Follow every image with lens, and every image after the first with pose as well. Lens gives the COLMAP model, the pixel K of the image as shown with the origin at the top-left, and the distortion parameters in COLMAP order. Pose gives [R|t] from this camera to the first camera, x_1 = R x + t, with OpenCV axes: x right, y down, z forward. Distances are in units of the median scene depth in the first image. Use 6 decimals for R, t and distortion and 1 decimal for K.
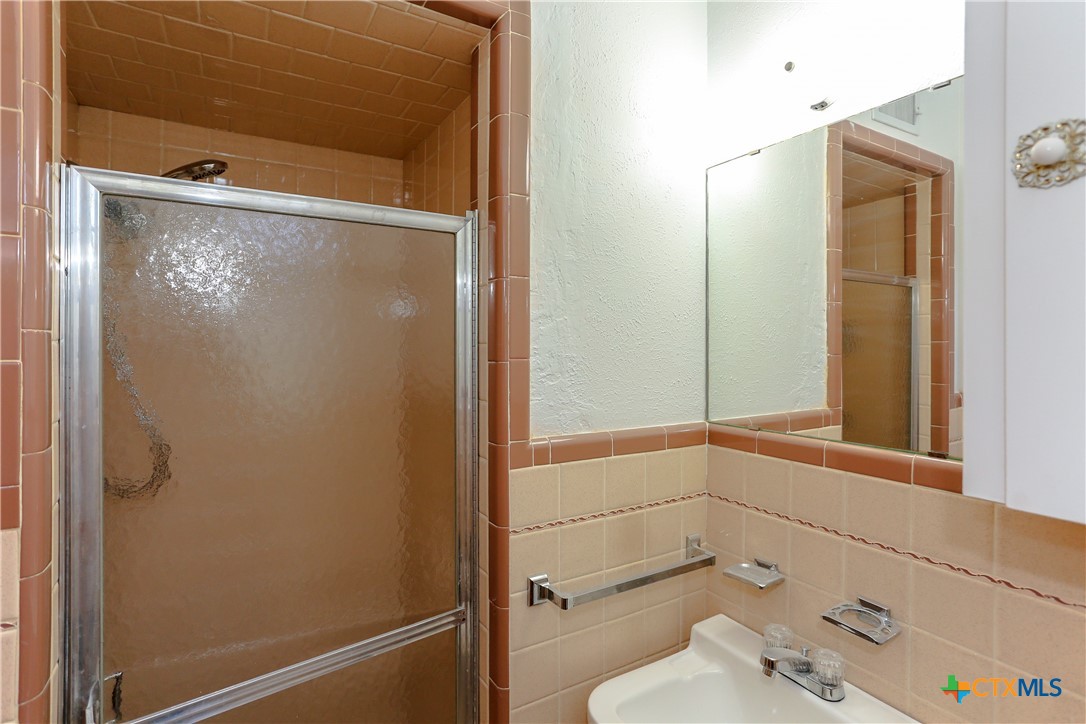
lens RADIAL K [[534.3, 0, 530.4], [0, 534.3, 352.8], [0, 0, 1]] dist [-0.046447, 0.032258]
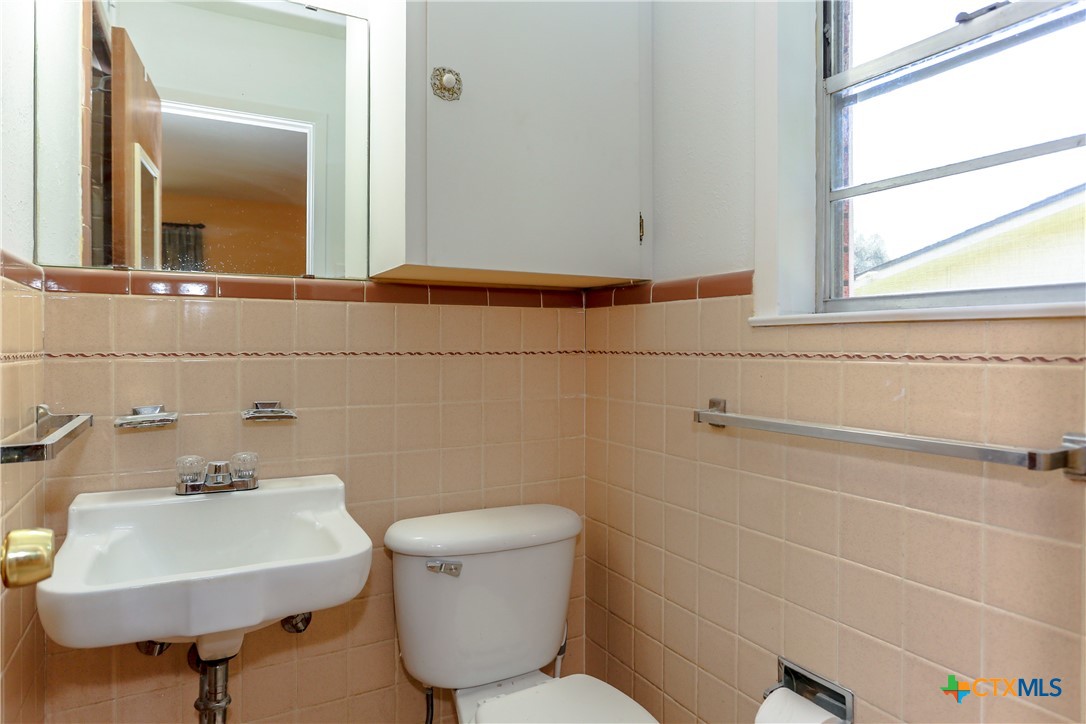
lens RADIAL K [[654.4, 0, 543.0], [0, 654.4, 362.0], [0, 0, 1]] dist [-0.001174, 0.000097]
pose [[0.025599, -0.014086, 0.999573, -0.810403], [0.008578, 0.999867, 0.013871, 0.350556], [-0.999635, 0.008220, 0.025717, 0.305657]]
